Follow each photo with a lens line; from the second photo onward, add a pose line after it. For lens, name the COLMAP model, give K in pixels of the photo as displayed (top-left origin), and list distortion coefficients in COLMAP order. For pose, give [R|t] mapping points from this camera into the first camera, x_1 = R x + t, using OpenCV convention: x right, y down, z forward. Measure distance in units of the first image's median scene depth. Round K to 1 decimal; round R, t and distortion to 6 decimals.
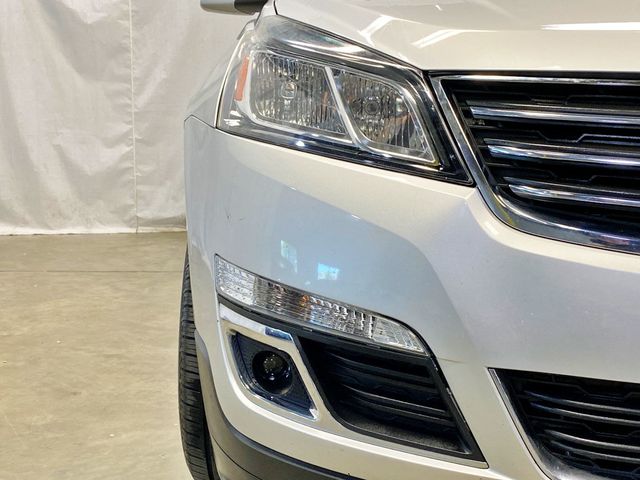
lens RADIAL K [[912.7, 0, 320.0], [0, 912.7, 240.0], [0, 0, 1]] dist [0.062474, 0.001409]
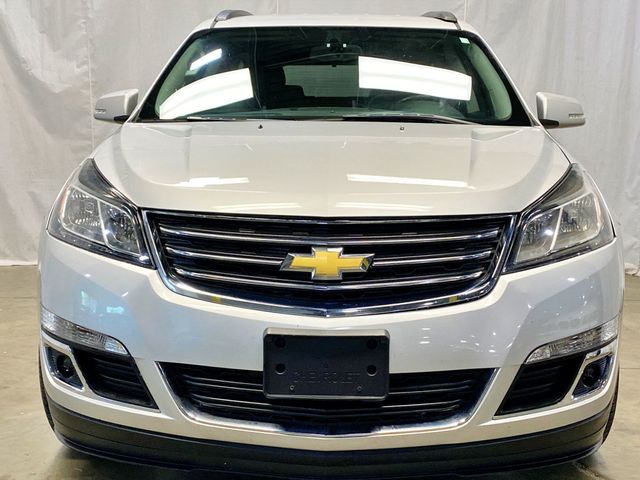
lens RADIAL K [[867.2, 0, 321.1], [0, 867.2, 250.5], [0, 0, 1]] dist [0.012324, 0.013865]
pose [[0.999947, -0.009316, 0.004341, 0.467348], [0.009340, 0.999941, -0.005486, -0.078432], [-0.004289, 0.005526, 0.999976, -0.780799]]
